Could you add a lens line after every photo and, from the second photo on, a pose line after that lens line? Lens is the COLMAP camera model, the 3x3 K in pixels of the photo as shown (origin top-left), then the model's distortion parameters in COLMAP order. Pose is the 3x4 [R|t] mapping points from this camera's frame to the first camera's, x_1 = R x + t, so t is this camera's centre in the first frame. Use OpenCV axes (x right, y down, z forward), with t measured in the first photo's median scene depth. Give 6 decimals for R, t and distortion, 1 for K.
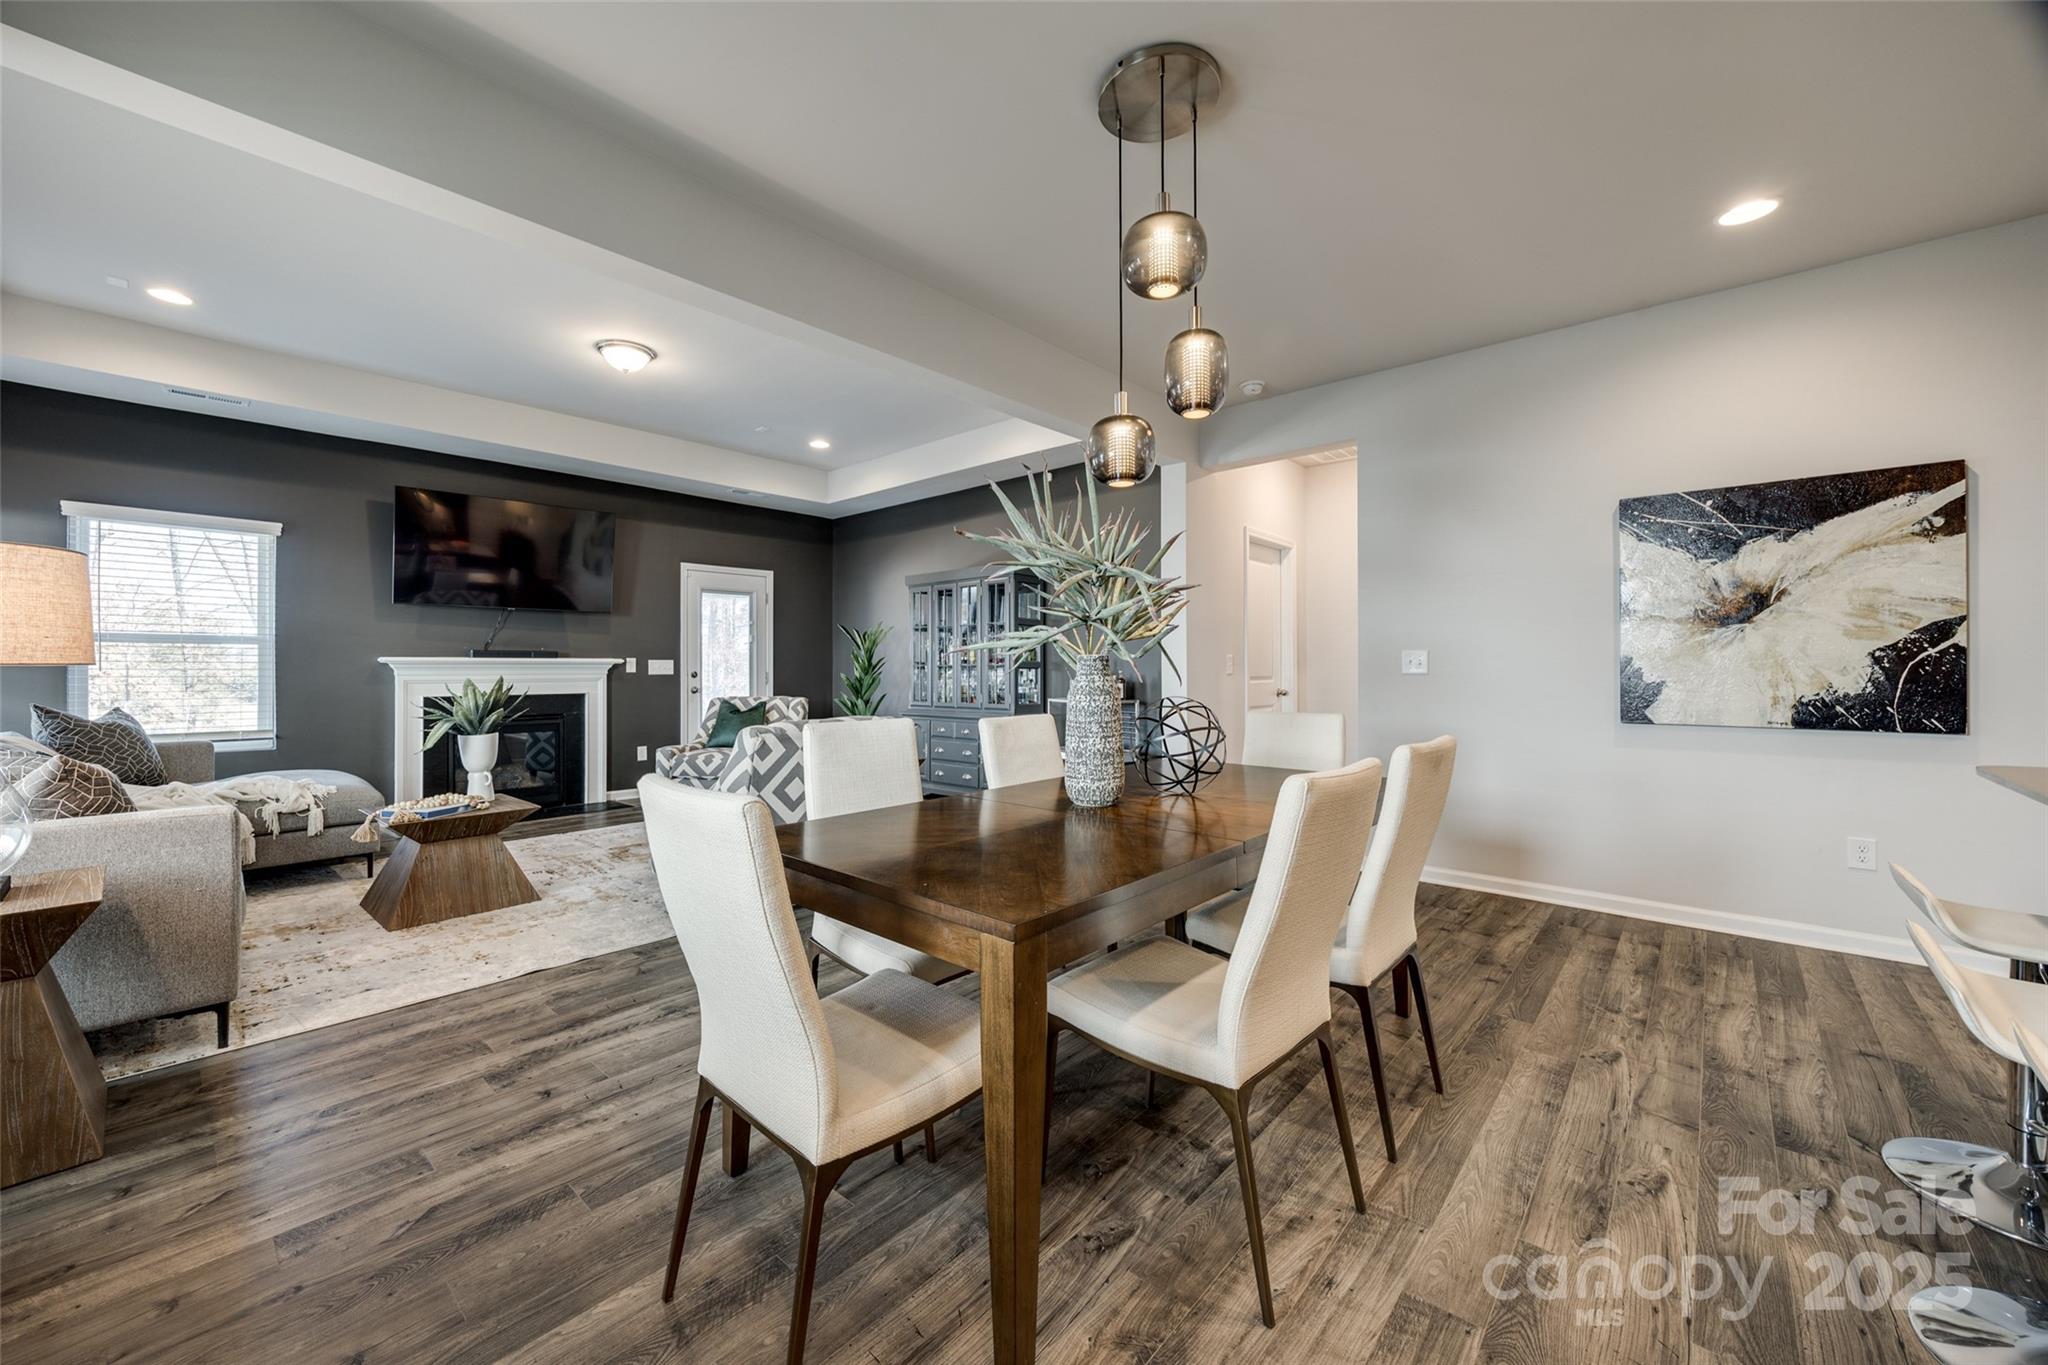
lens RADIAL K [[783.8, 0, 1010.9], [0, 783.8, 664.7], [0, 0, 1]] dist [-0.003673, 0.000346]
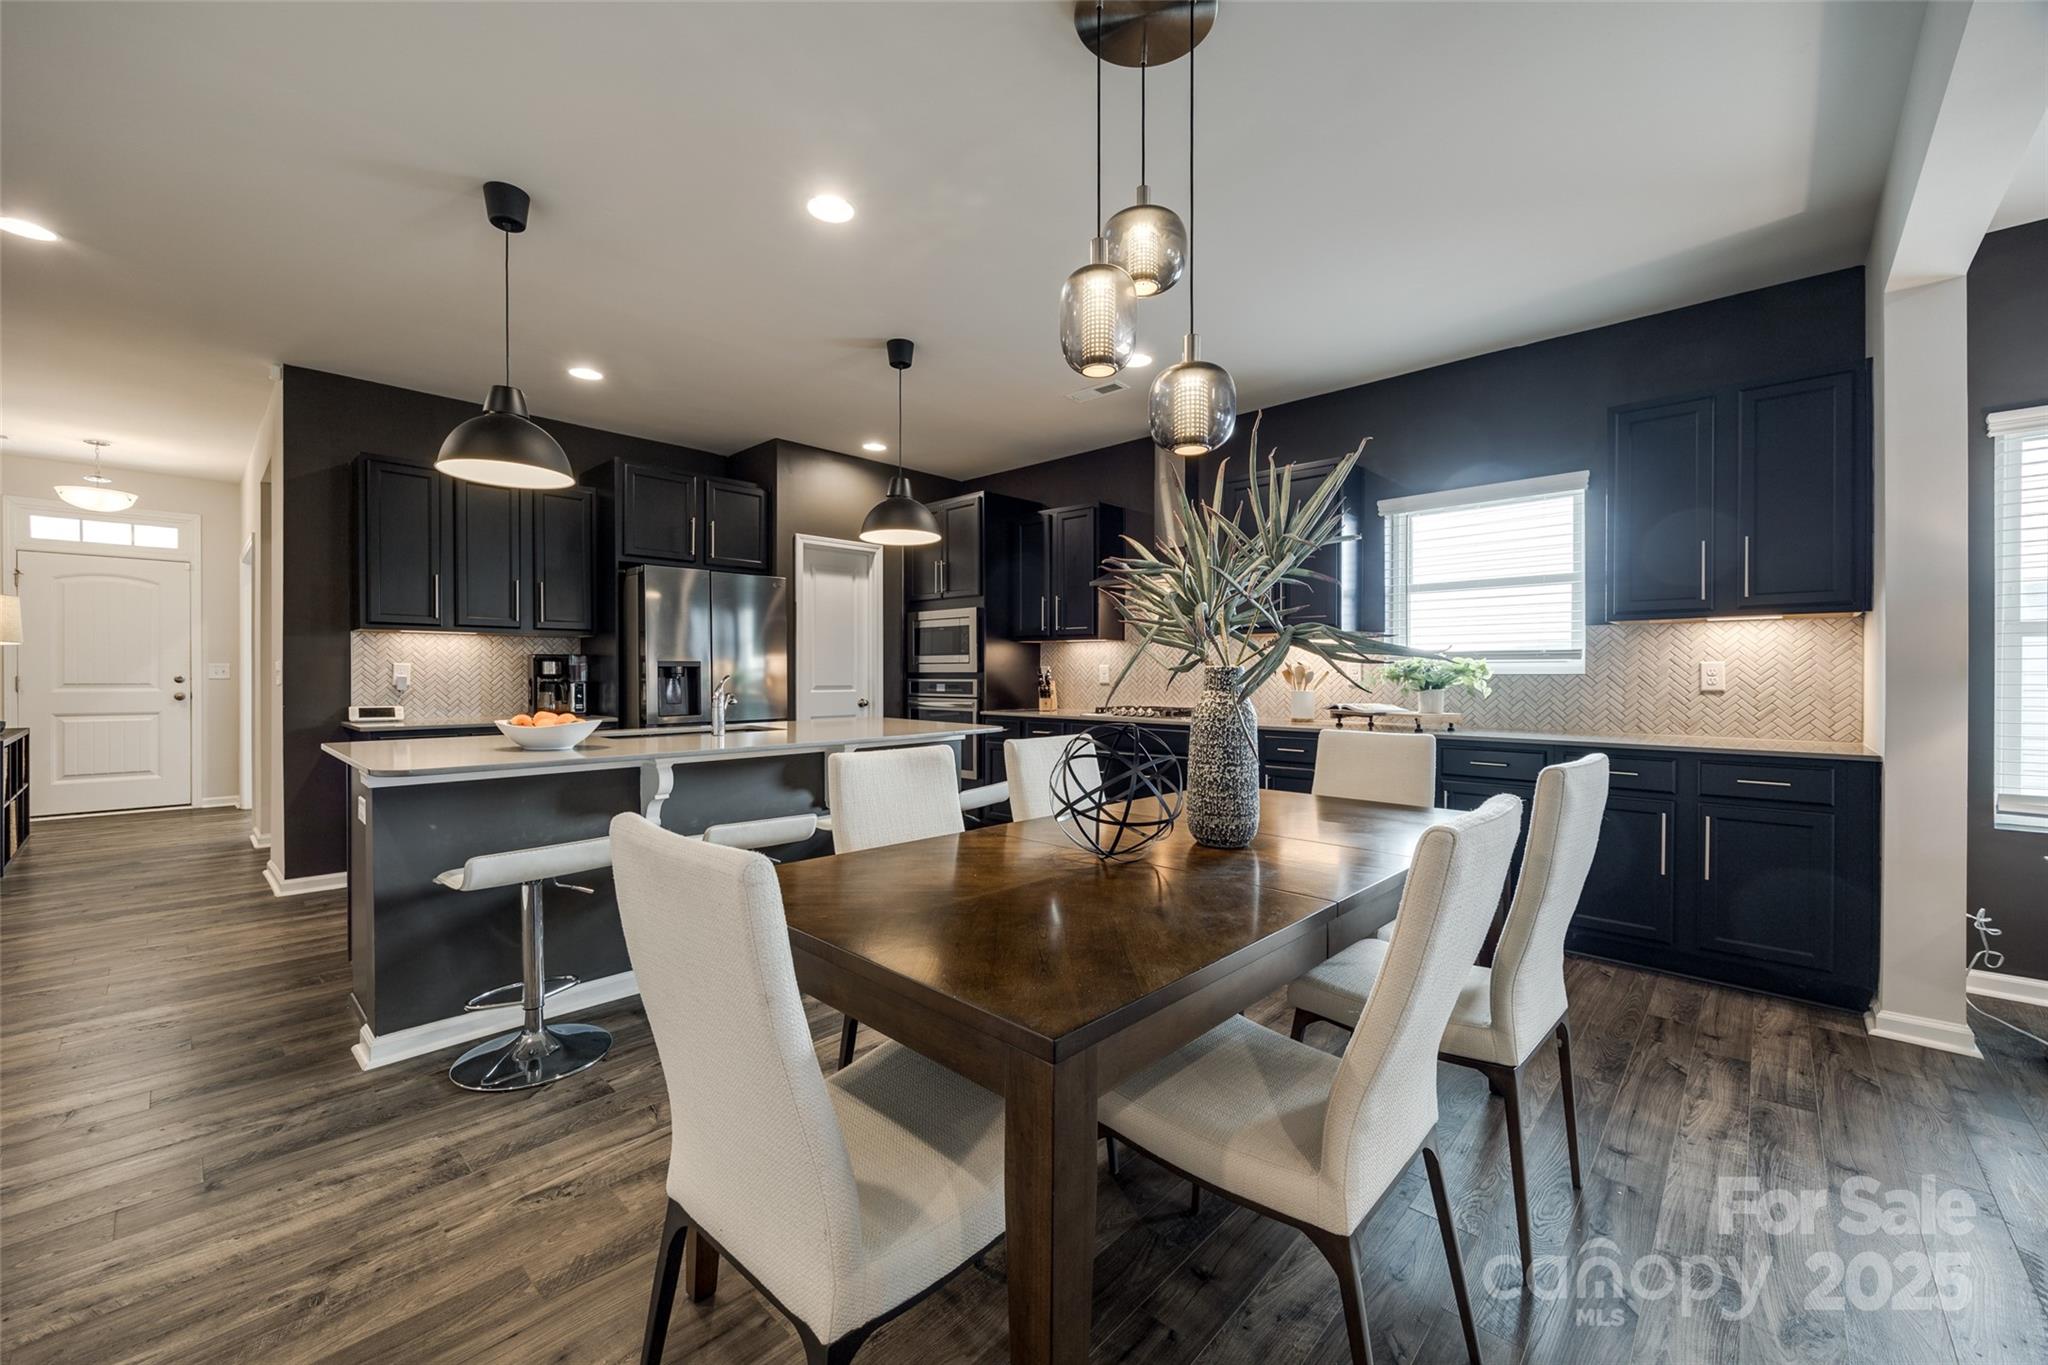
lens RADIAL K [[783.8, 0, 1017.9], [0, 783.8, 687.9], [0, 0, 1]] dist [-0.003673, 0.000346]
pose [[-0.999759, -0.000293, 0.021965, 0.191725], [0.000073, 0.999862, 0.016626, -0.001762], [-0.021966, 0.016623, -0.999620, 1.150562]]
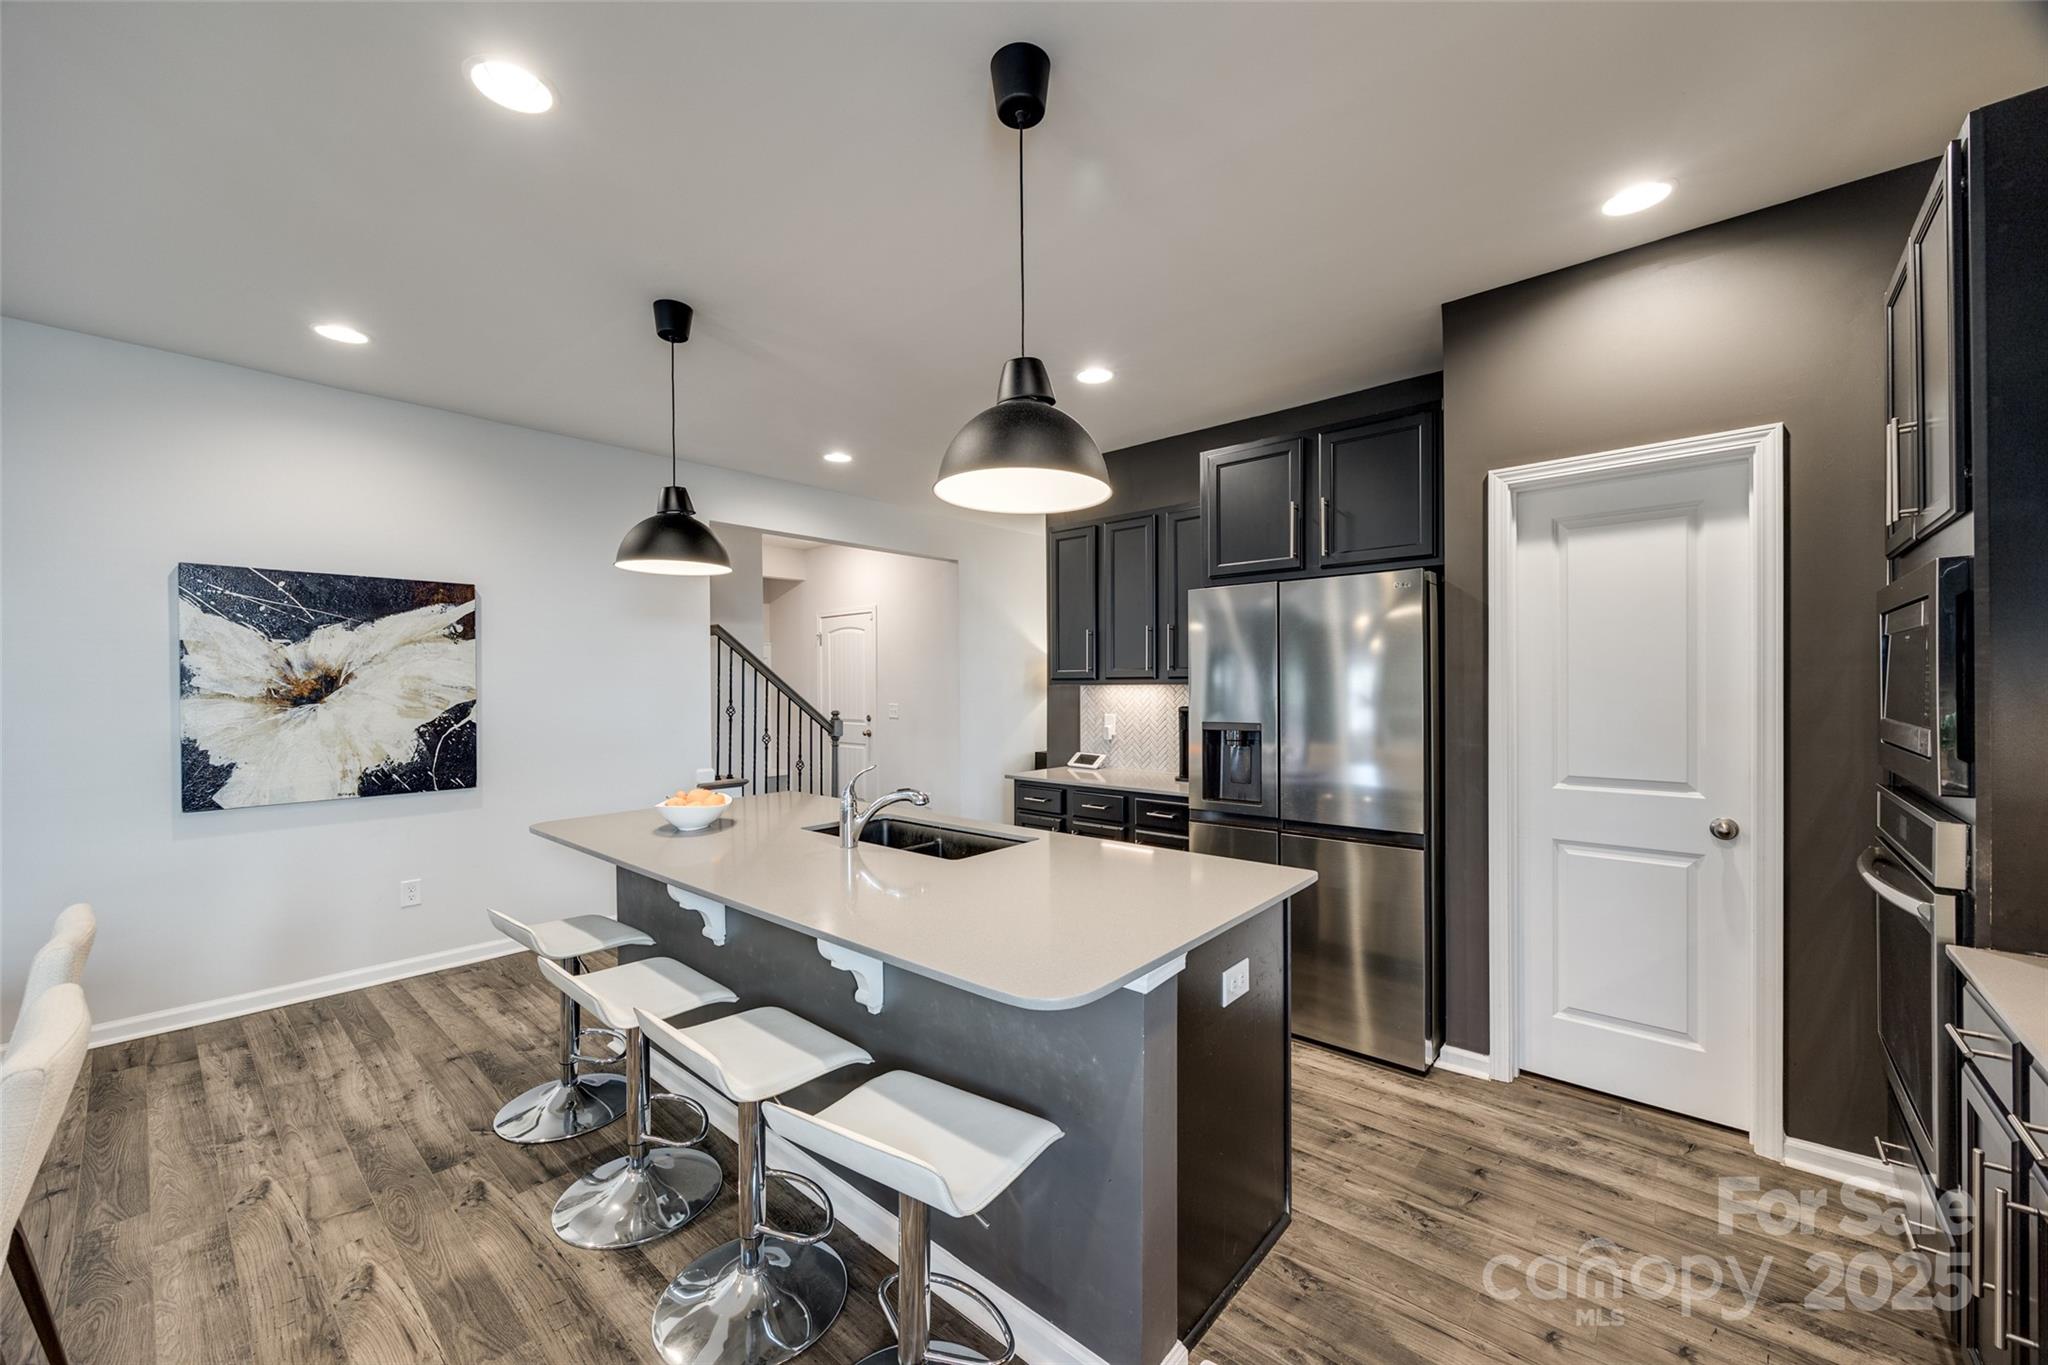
lens RADIAL K [[783.8, 0, 1012.8], [0, 783.8, 687.3], [0, 0, 1]] dist [-0.003673, 0.000346]
pose [[-0.005805, -0.003106, 0.999978, -0.121130], [0.003224, 0.999990, 0.003124, -0.071802], [-0.999978, 0.003242, -0.005795, 0.059319]]
